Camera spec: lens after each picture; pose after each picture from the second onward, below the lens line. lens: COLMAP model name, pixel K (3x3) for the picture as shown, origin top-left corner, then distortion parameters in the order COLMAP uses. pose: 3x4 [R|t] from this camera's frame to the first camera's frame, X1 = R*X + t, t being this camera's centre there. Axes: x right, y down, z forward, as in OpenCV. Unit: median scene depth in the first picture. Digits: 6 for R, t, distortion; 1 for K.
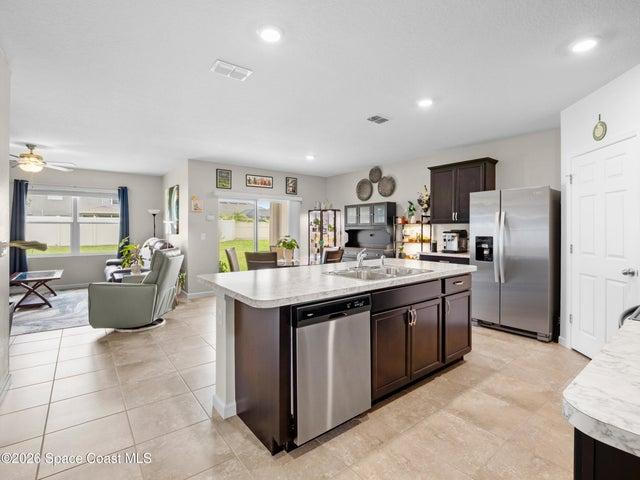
lens RADIAL K [[307.7, 0, 320.0], [0, 307.7, 231.0], [0, 0, 1]] dist [-0.018535, -0.000264]
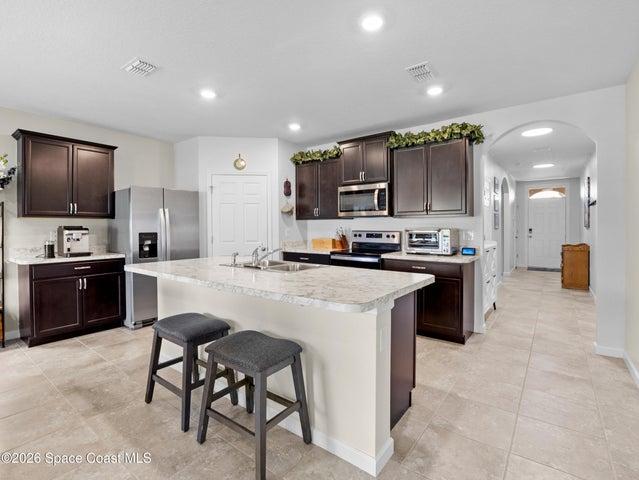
lens RADIAL K [[307.2, 0, 319.5], [0, 307.2, 231.1], [0, 0, 1]] dist [-0.018535, -0.000264]
pose [[-0.253545, -0.009329, 0.967279, -0.338667], [0.008384, 0.999895, 0.011841, 0.003710], [-0.967287, 0.011112, -0.253440, 0.450997]]
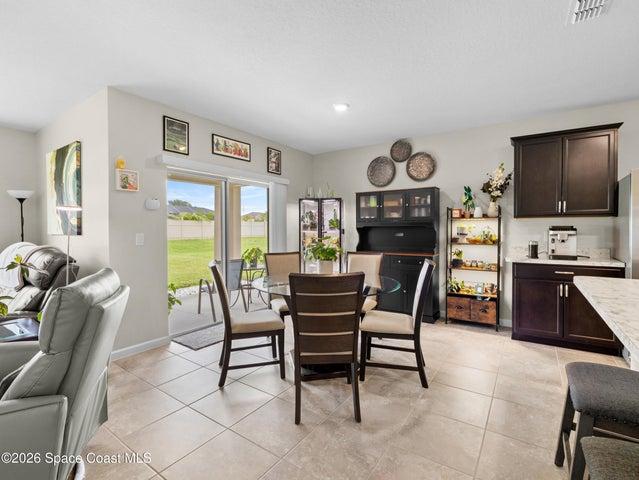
lens RADIAL K [[306.7, 0, 316.6], [0, 306.7, 235.2], [0, 0, 1]] dist [-0.015391, -0.000318]
pose [[0.955073, -0.007790, 0.296270, -0.228626], [0.003134, 0.999864, 0.016186, 0.003150], [-0.296356, -0.014531, 0.954967, 0.378519]]
